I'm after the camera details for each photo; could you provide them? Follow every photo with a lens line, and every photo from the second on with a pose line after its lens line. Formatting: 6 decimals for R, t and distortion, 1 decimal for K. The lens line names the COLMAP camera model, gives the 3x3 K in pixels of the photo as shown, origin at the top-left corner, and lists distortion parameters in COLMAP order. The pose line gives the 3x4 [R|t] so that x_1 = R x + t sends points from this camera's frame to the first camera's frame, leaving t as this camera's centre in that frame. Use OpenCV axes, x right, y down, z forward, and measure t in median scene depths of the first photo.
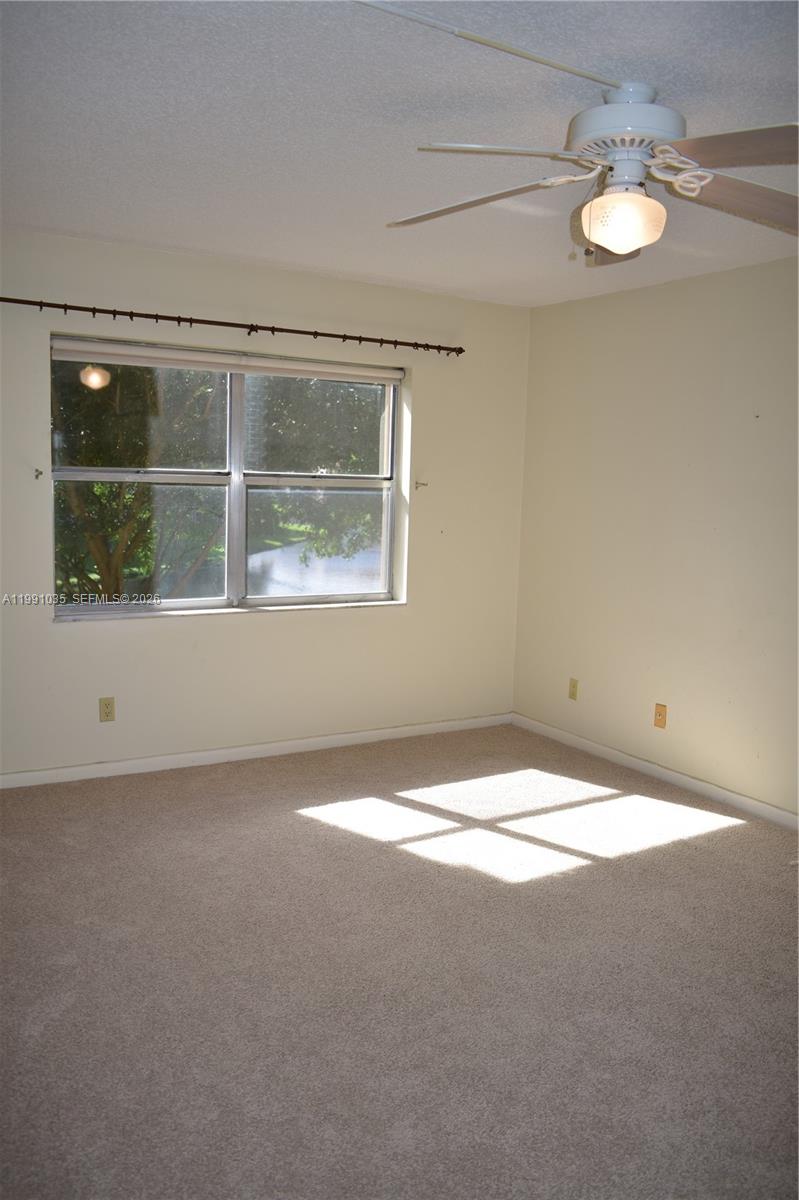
lens RADIAL K [[952.3, 0, 393.2], [0, 952.3, 624.2], [0, 0, 1]] dist [-0.082885, 0.002337]
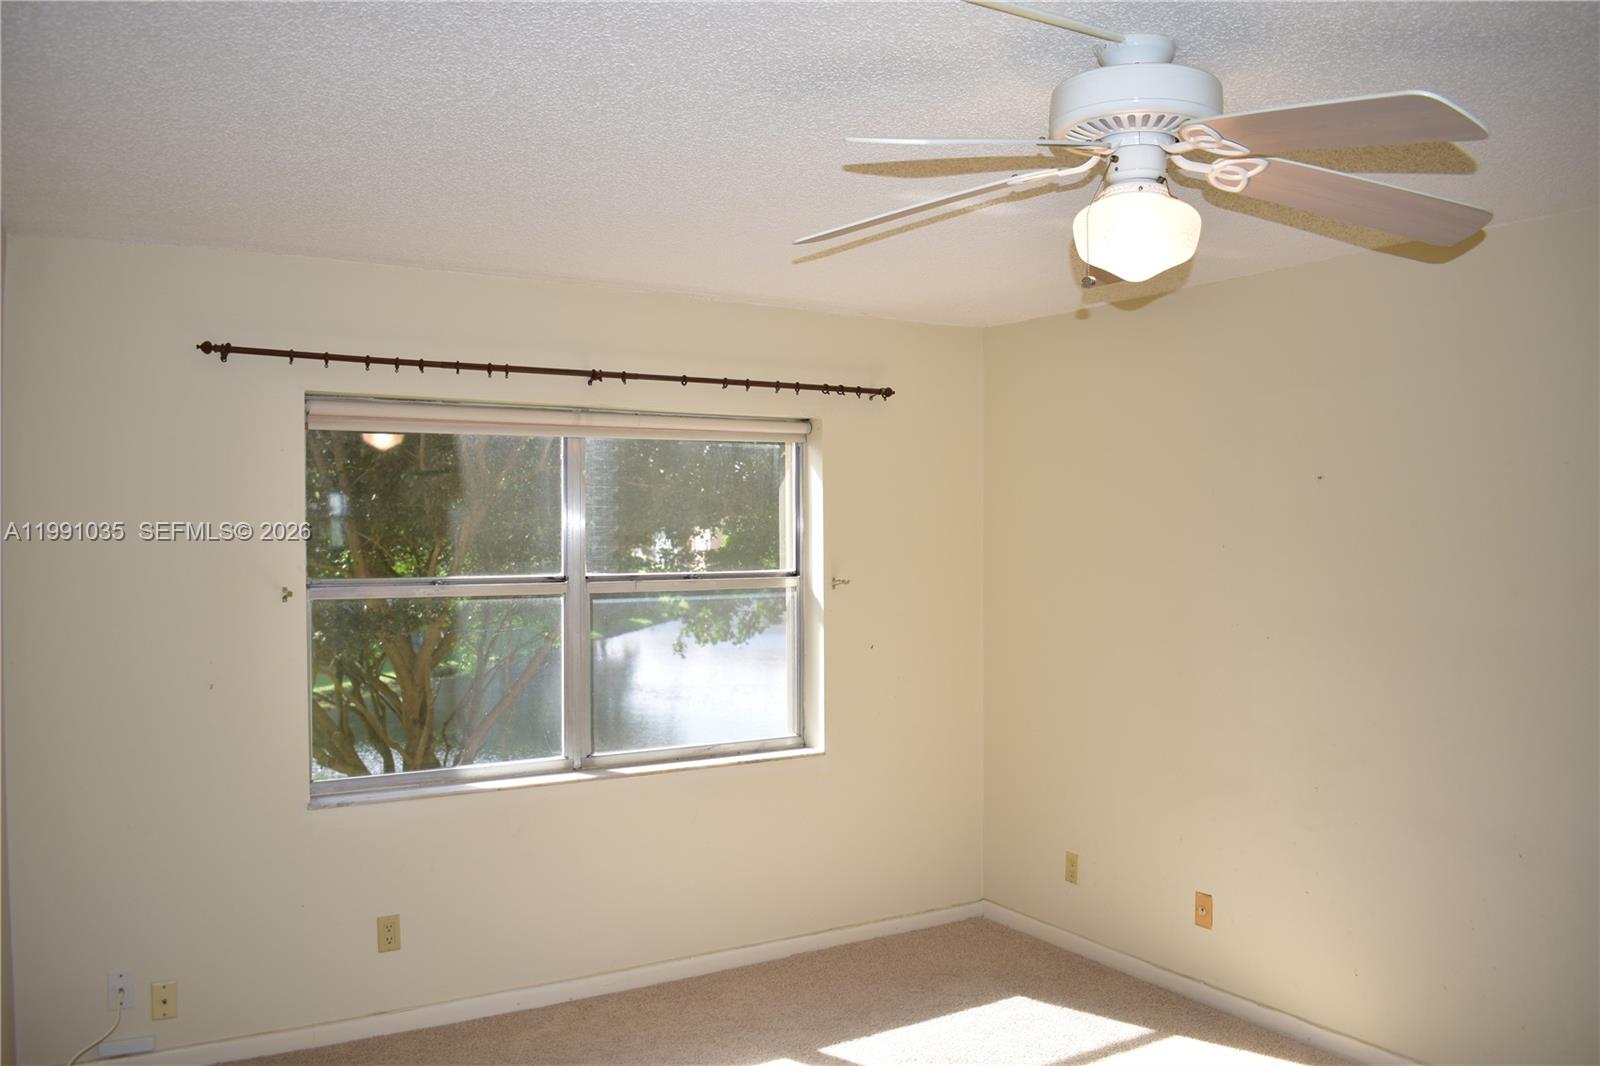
lens RADIAL K [[1269.7, 0, 802.4], [0, 1269.7, 552.5], [0, 0, 1]] dist [-0.082885, 0.002337]
pose [[0.999464, -0.032528, 0.003706, -0.001200], [0.032734, 0.990884, -0.130684, -0.051366], [0.000579, 0.130735, 0.991417, 0.074424]]
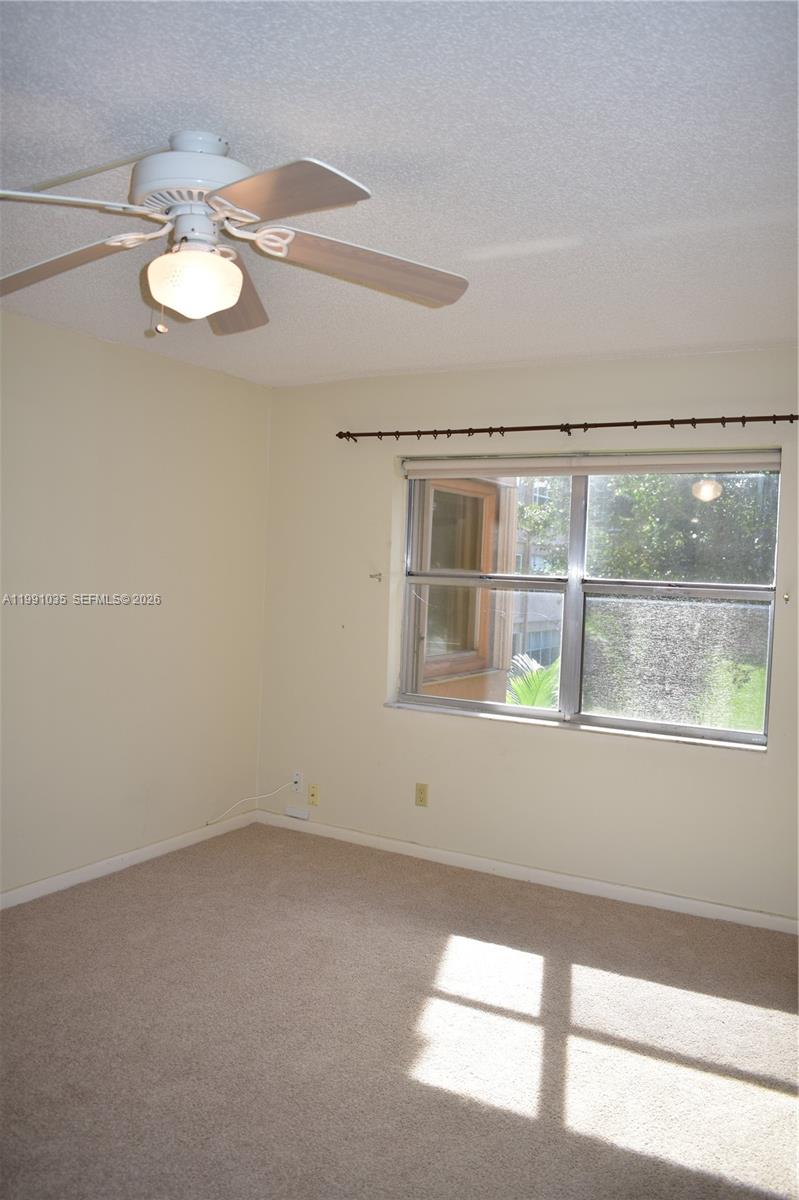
lens RADIAL K [[952.3, 0, 393.2], [0, 952.3, 624.2], [0, 0, 1]] dist [-0.082885, 0.002337]
pose [[0.465575, 0.039597, -0.884122, 0.602222], [-0.152602, 0.987627, -0.036127, -0.055265], [0.871752, 0.151739, 0.465857, 0.418835]]
